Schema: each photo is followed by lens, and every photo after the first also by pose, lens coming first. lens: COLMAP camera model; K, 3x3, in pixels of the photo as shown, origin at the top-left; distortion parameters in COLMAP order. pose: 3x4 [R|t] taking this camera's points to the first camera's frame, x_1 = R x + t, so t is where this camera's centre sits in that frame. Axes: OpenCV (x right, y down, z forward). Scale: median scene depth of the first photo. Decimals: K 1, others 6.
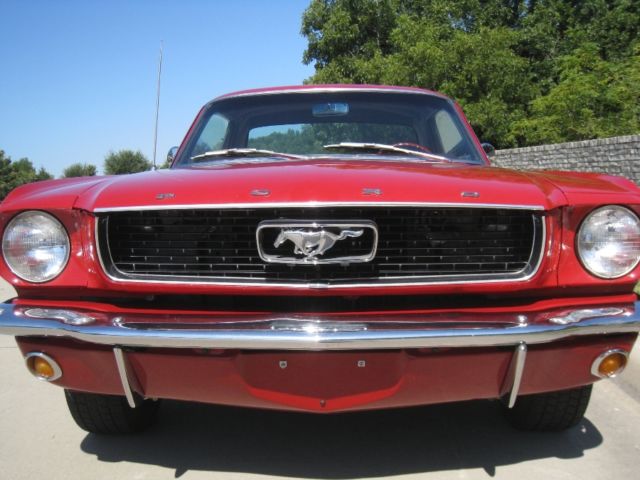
lens RADIAL K [[677.6, 0, 324.7], [0, 677.6, 238.3], [0, 0, 1]] dist [-0.131615, 0.000000]
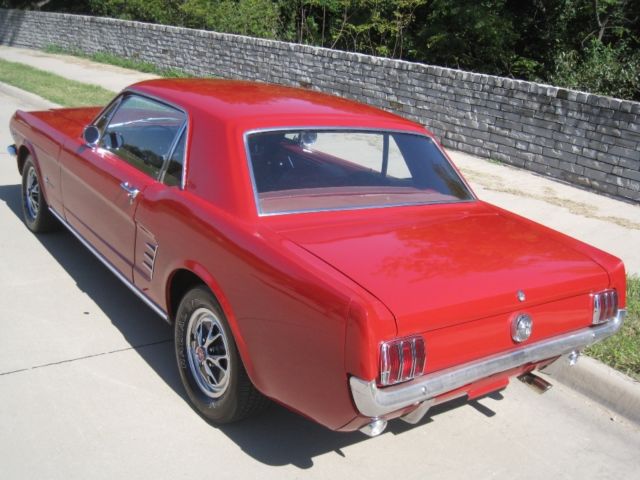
lens RADIAL K [[677.6, 0, 324.0], [0, 677.6, 241.2], [0, 0, 1]] dist [-0.131615, 0.000000]
pose [[0.771438, -0.064568, 0.633020, -0.188708], [-0.089123, 0.974068, 0.207965, -0.069581], [-0.630033, -0.216849, 0.745678, 0.040426]]
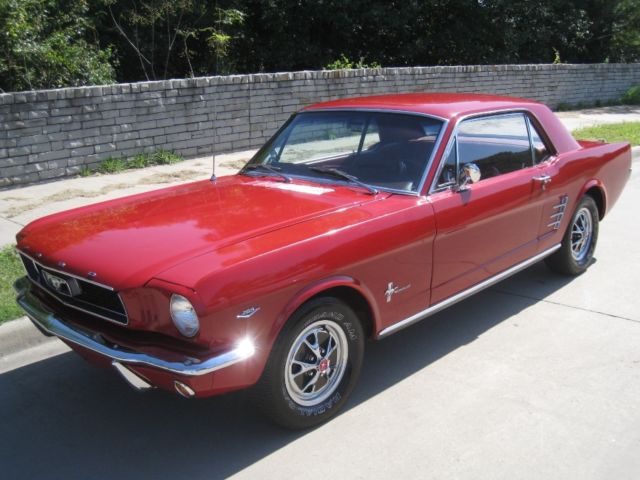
lens RADIAL K [[677.6, 0, 313.3], [0, 677.6, 239.8], [0, 0, 1]] dist [-0.131615, 0.000000]
pose [[-0.723254, -0.124215, 0.679319, -0.232126], [0.123090, 0.944751, 0.303800, -0.121106], [-0.679524, 0.303342, -0.668005, 0.656427]]
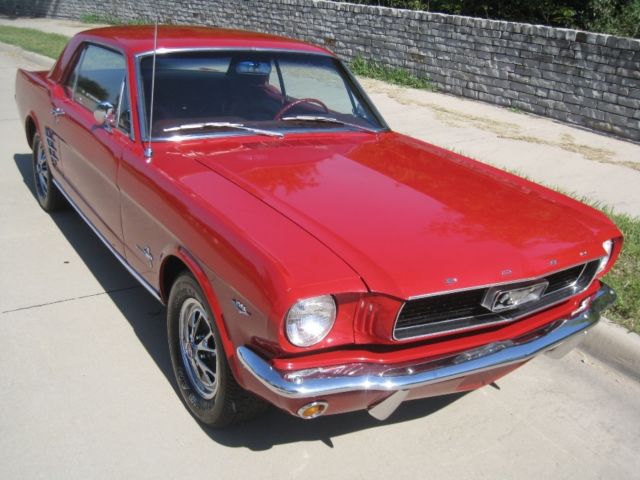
lens RADIAL K [[677.6, 0, 322.5], [0, 677.6, 236.3], [0, 0, 1]] dist [-0.131615, 0.000000]
pose [[0.821071, -0.111386, 0.559853, -0.155046], [-0.045868, 0.964731, 0.259209, -0.063344], [-0.568980, -0.238509, 0.787004, 0.012298]]
